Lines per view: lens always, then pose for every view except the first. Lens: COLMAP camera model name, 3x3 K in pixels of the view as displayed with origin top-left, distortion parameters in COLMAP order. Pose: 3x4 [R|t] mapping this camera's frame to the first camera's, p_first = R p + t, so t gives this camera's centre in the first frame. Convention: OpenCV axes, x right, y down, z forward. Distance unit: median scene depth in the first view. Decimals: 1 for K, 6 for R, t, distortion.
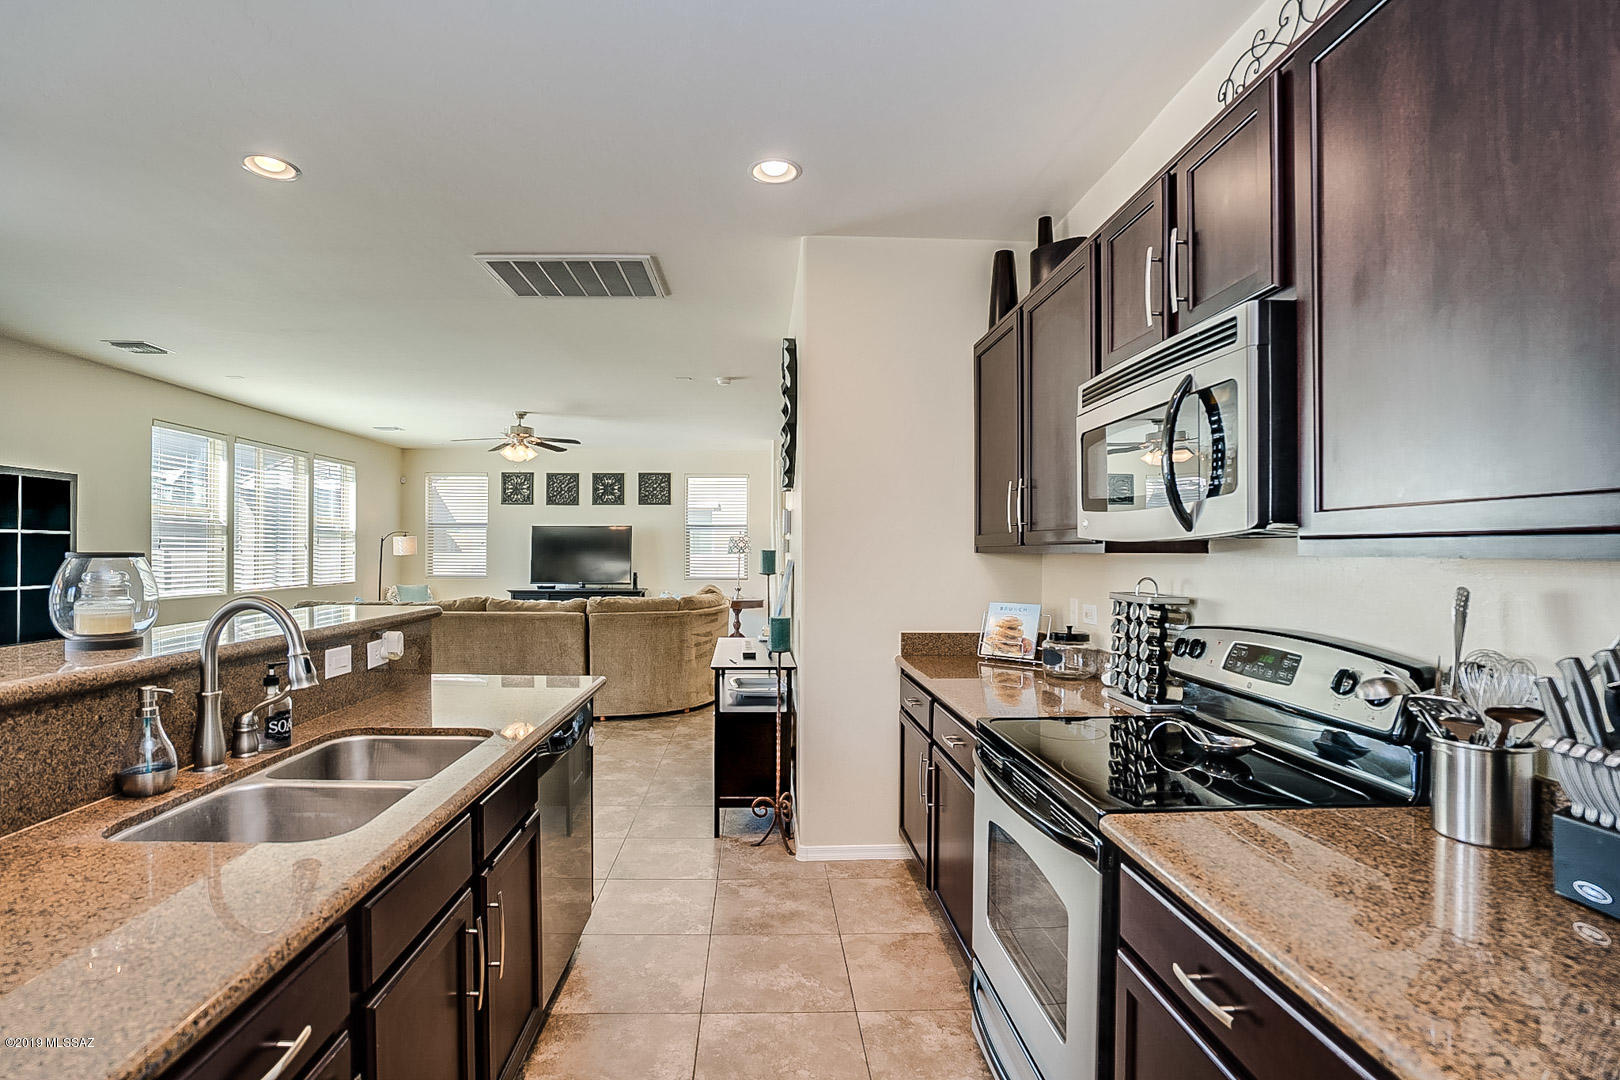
lens RADIAL K [[757.3, 0, 788.5], [0, 757.3, 551.0], [0, 0, 1]] dist [-0.044503, 0.016915]
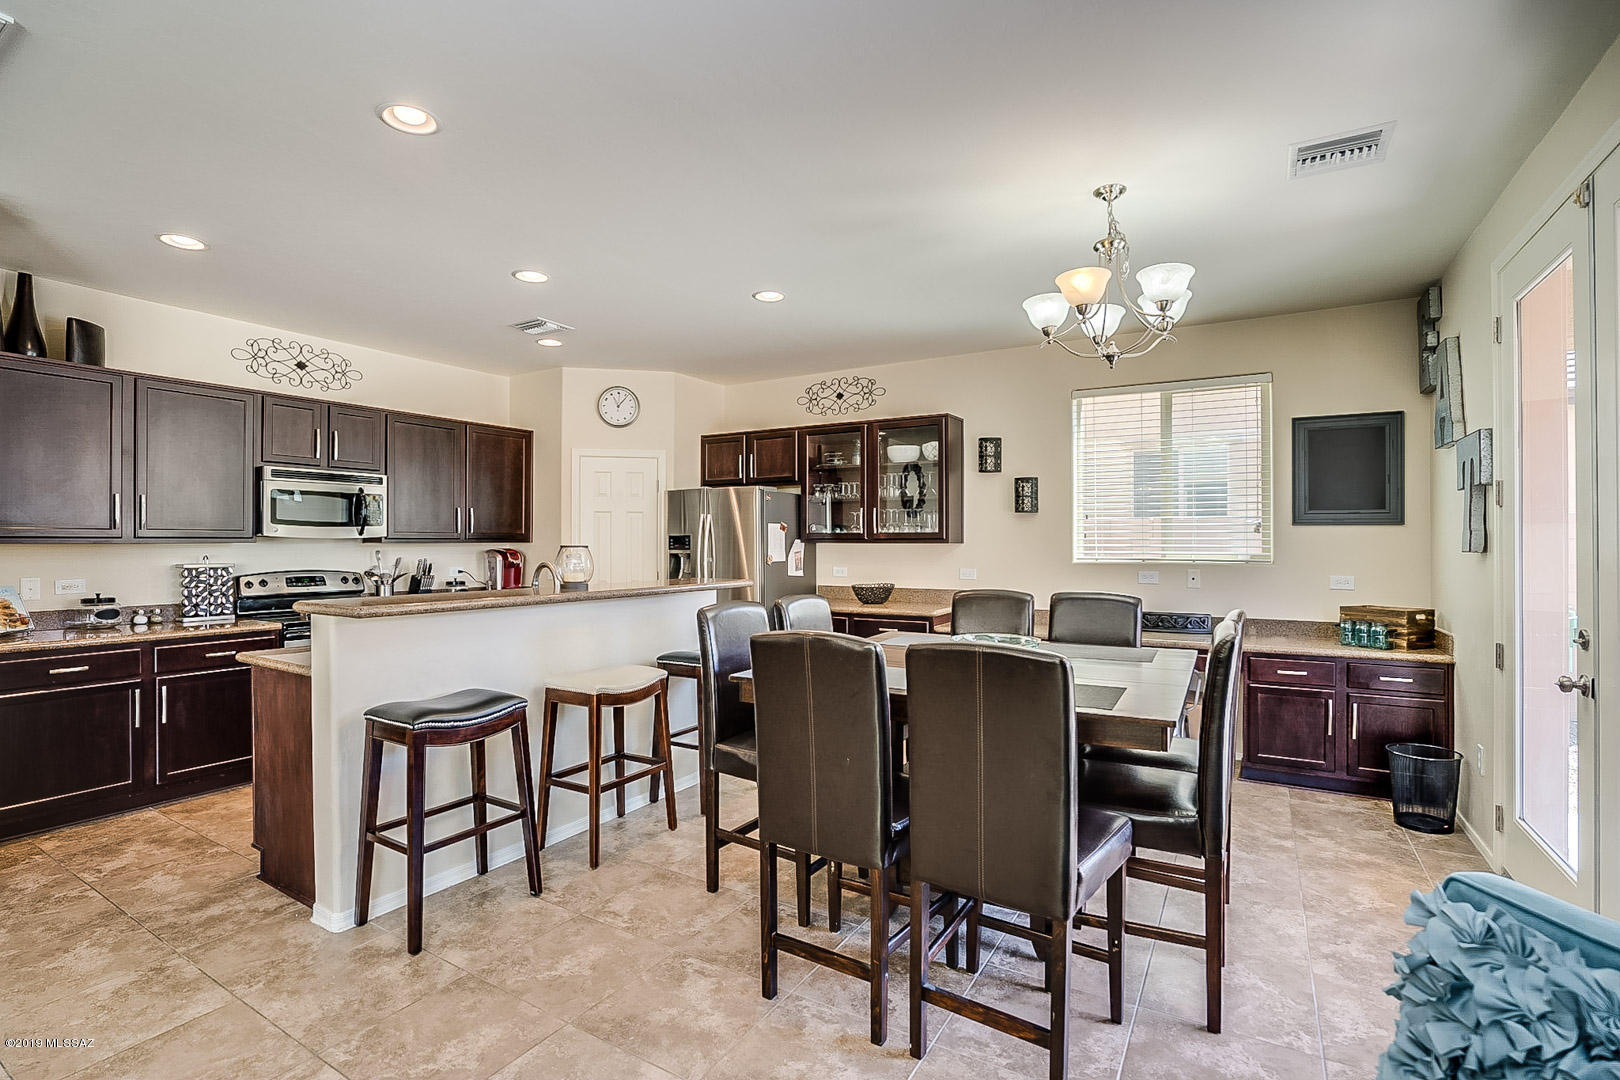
lens RADIAL K [[757.3, 0, 815.6], [0, 757.3, 542.2], [0, 0, 1]] dist [-0.044503, 0.016915]
pose [[-0.840623, -0.000767, 0.541621, -1.762342], [-0.000464, 1.000000, 0.000697, -0.001074], [-0.541621, 0.000335, -0.840623, 1.629429]]
